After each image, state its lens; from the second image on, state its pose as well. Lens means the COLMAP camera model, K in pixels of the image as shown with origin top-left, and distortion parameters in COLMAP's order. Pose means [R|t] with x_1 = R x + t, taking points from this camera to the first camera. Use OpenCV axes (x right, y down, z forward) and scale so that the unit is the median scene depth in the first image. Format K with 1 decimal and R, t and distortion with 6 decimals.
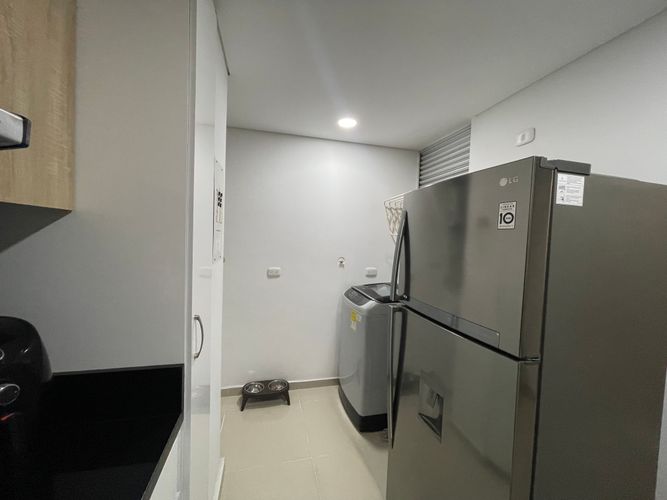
lens RADIAL K [[270.5, 0, 329.8], [0, 270.5, 249.1], [0, 0, 1]] dist [-0.001935, -0.000483]
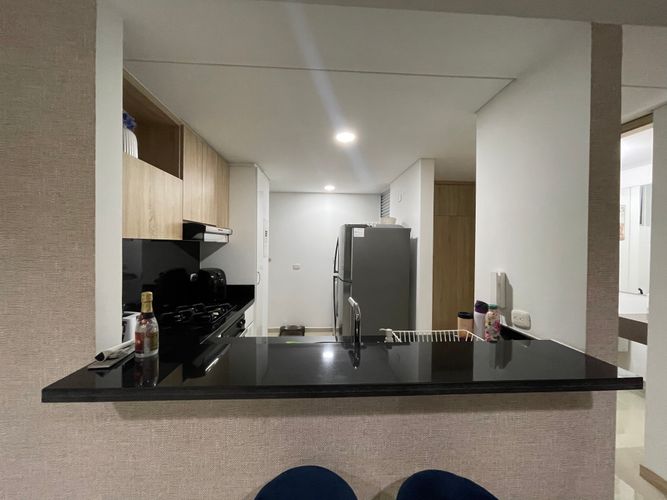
lens RADIAL K [[270.5, 0, 332.1], [0, 270.5, 247.9], [0, 0, 1]] dist [-0.001935, -0.000483]
pose [[0.983058, -0.024401, -0.181664, 0.825953], [0.018150, 0.999187, -0.035990, 0.067528], [0.182395, 0.032083, 0.982702, -1.721275]]
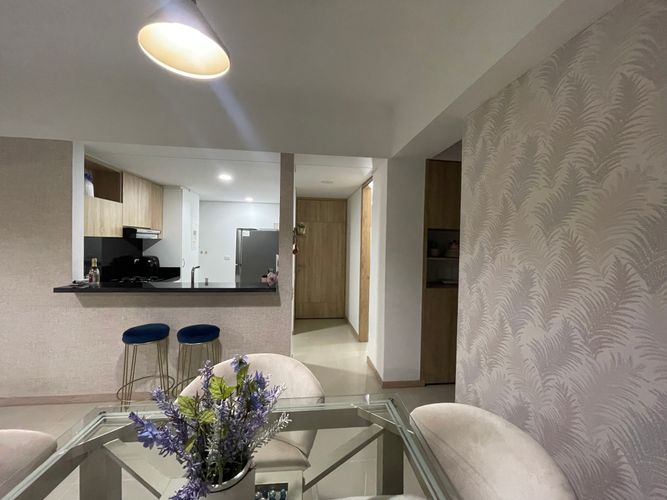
lens RADIAL K [[270.5, 0, 331.6], [0, 270.5, 248.5], [0, 0, 1]] dist [-0.001935, -0.000483]
pose [[0.992919, -0.013853, -0.117983, 2.264123], [0.010903, 0.999612, -0.025612, 0.167146], [0.118292, 0.024145, 0.992685, -2.931403]]
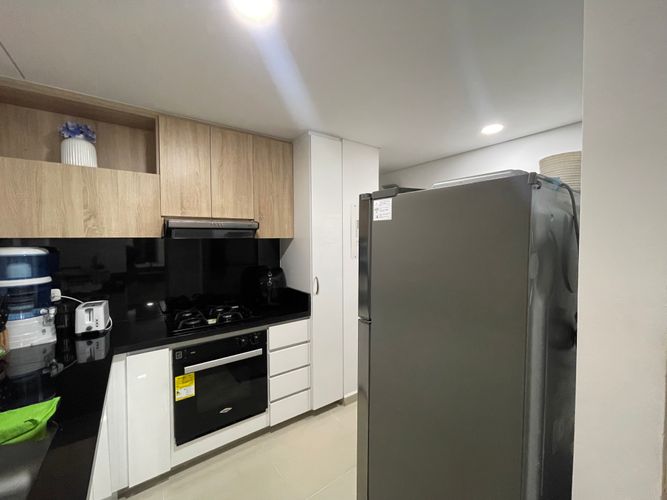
lens RADIAL K [[270.5, 0, 332.0], [0, 270.5, 248.2], [0, 0, 1]] dist [-0.001935, -0.000483]
pose [[0.373428, -0.005669, -0.927642, 1.495247], [-0.017431, 0.999762, -0.013127, 0.007027], [0.927495, 0.021072, 0.373241, 0.151276]]
